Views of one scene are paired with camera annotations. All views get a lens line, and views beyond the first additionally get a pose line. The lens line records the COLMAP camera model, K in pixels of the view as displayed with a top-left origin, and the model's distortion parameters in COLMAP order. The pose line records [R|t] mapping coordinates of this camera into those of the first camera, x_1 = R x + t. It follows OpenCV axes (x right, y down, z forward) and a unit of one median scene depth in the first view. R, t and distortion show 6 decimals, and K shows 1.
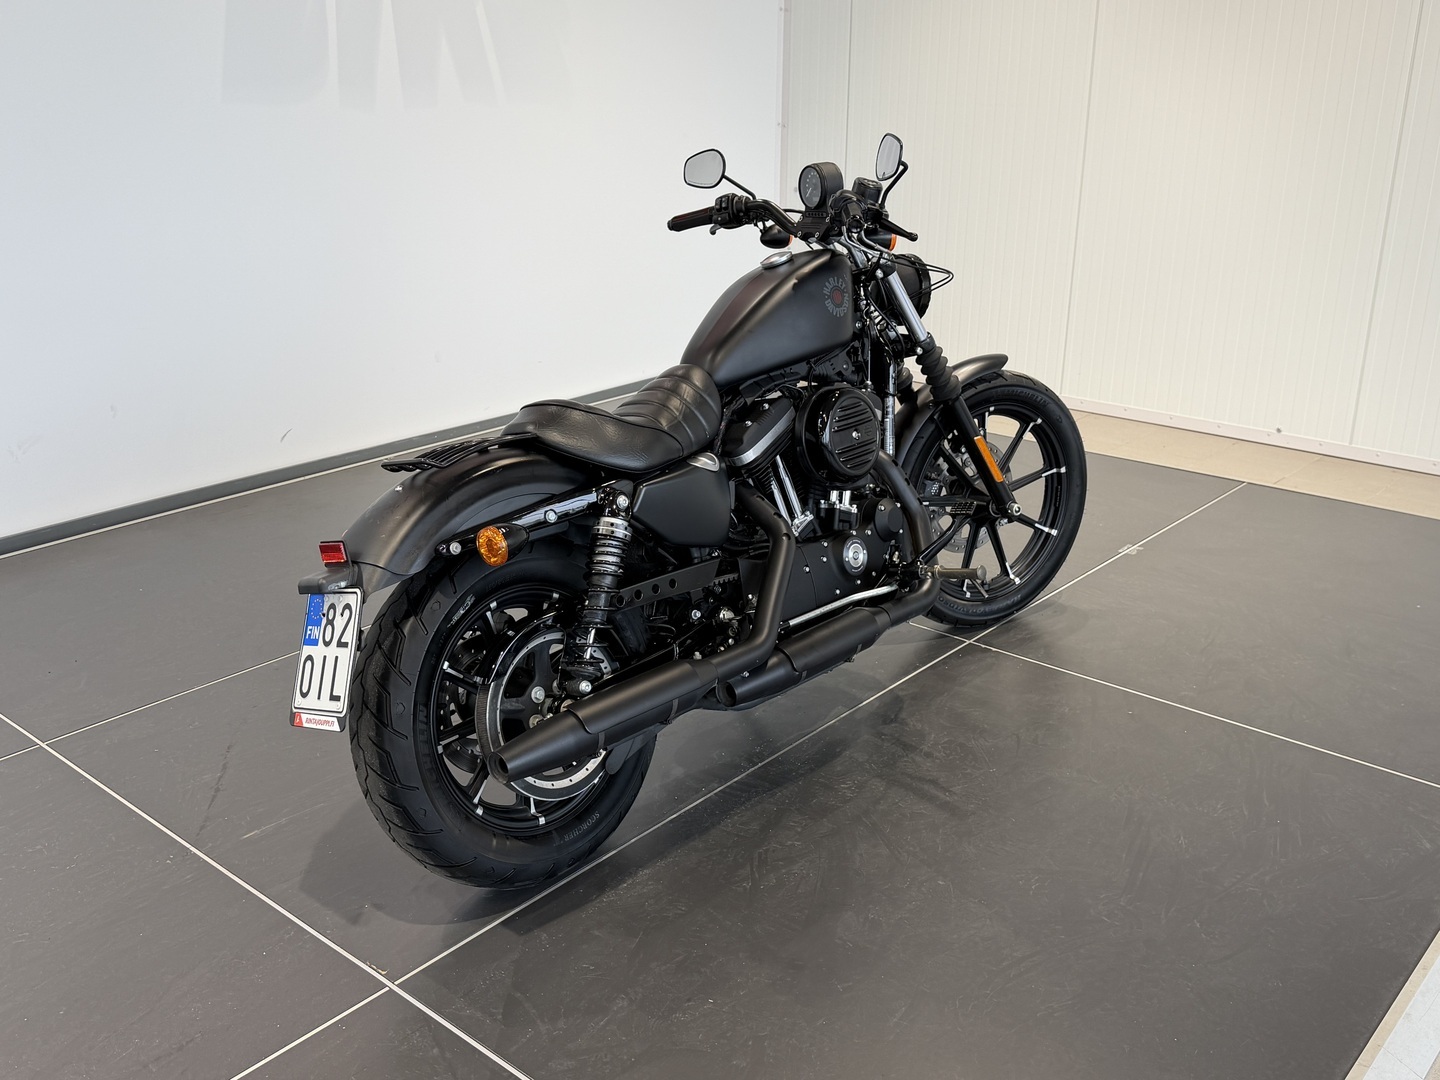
lens RADIAL K [[1346.0, 0, 720.0], [0, 1346.0, 540.0], [0, 0, 1]] dist [0.129864, -0.198128]
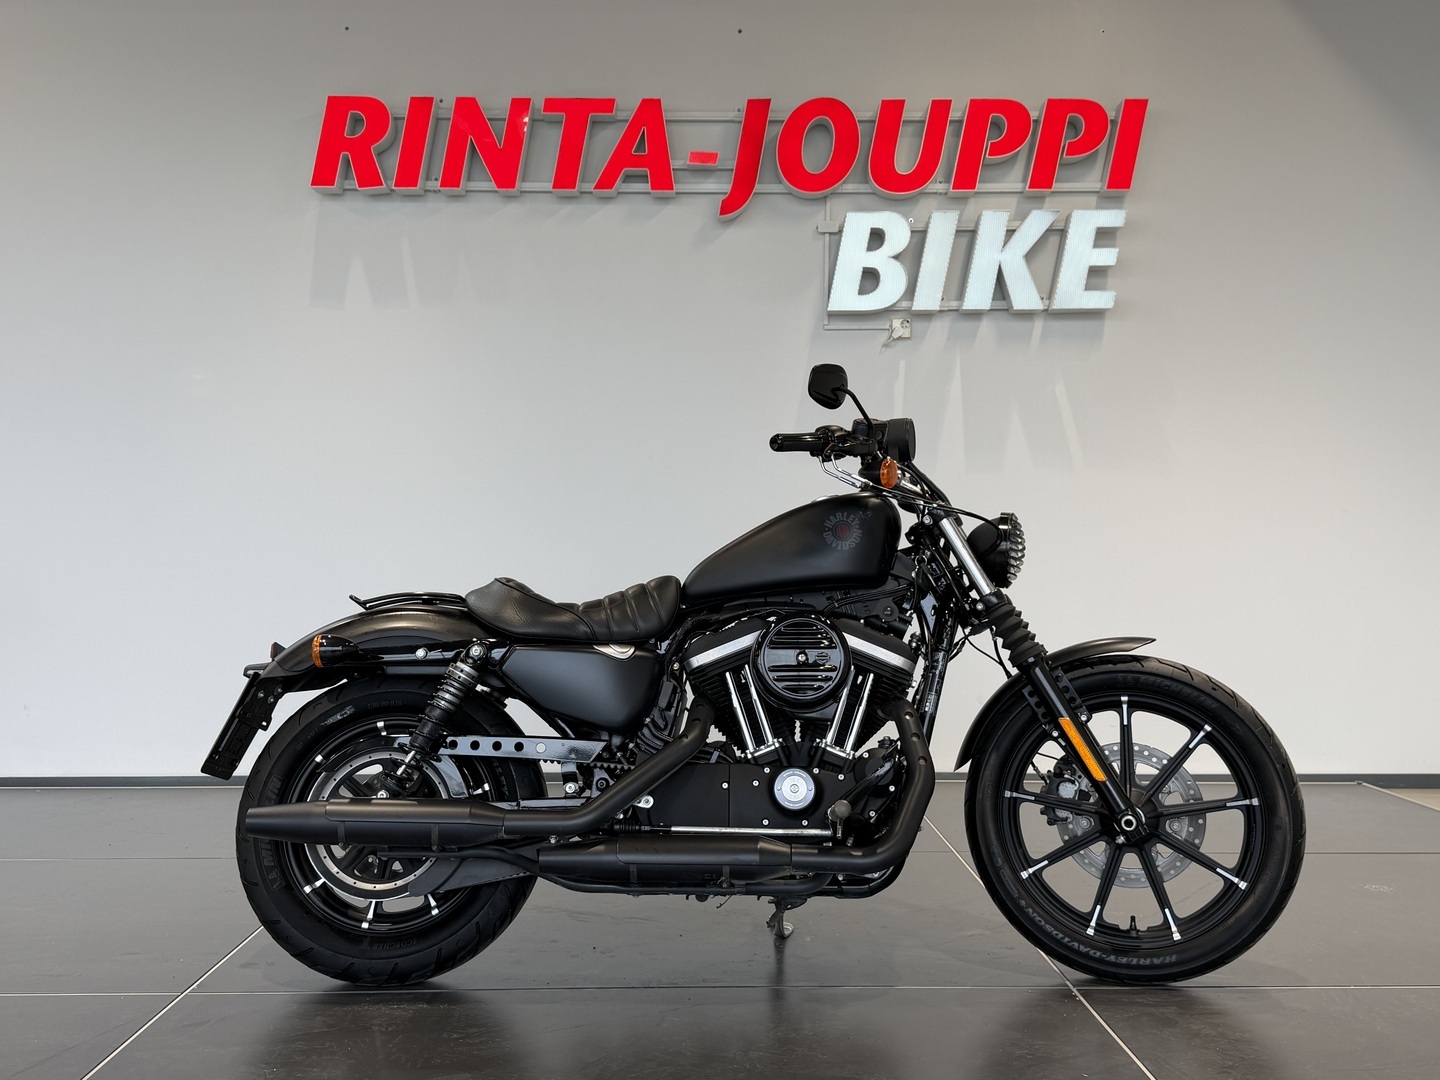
lens RADIAL K [[1346.0, 0, 720.0], [0, 1346.0, 540.0], [0, 0, 1]] dist [0.129864, -0.198128]
pose [[0.670974, -0.007311, -0.741445, 0.831628], [-0.253705, 0.937333, -0.238834, 0.094303], [0.696726, 0.348359, 0.627071, 0.345598]]
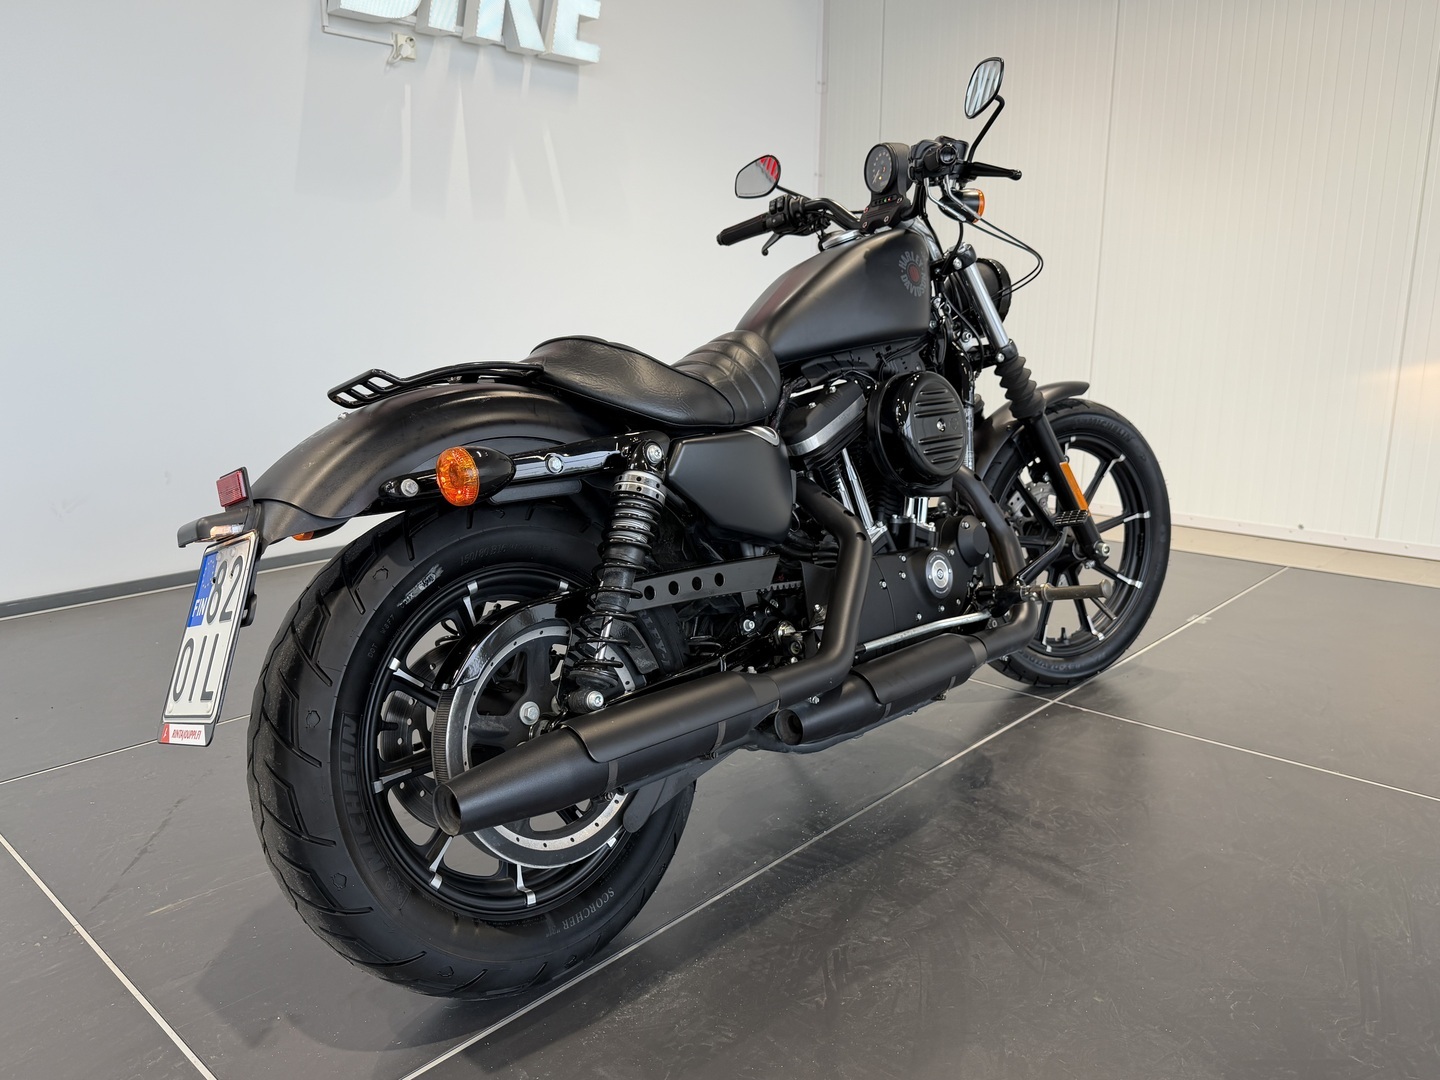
lens RADIAL K [[1041.7, 0, 728.2], [0, 1041.7, 537.2], [0, 0, 1]] dist [0.156070, -0.344998]
pose [[0.999724, 0.008625, -0.021855, -0.016640], [-0.011569, 0.990311, -0.138382, 0.086732], [0.020450, 0.138597, 0.990138, 0.391081]]
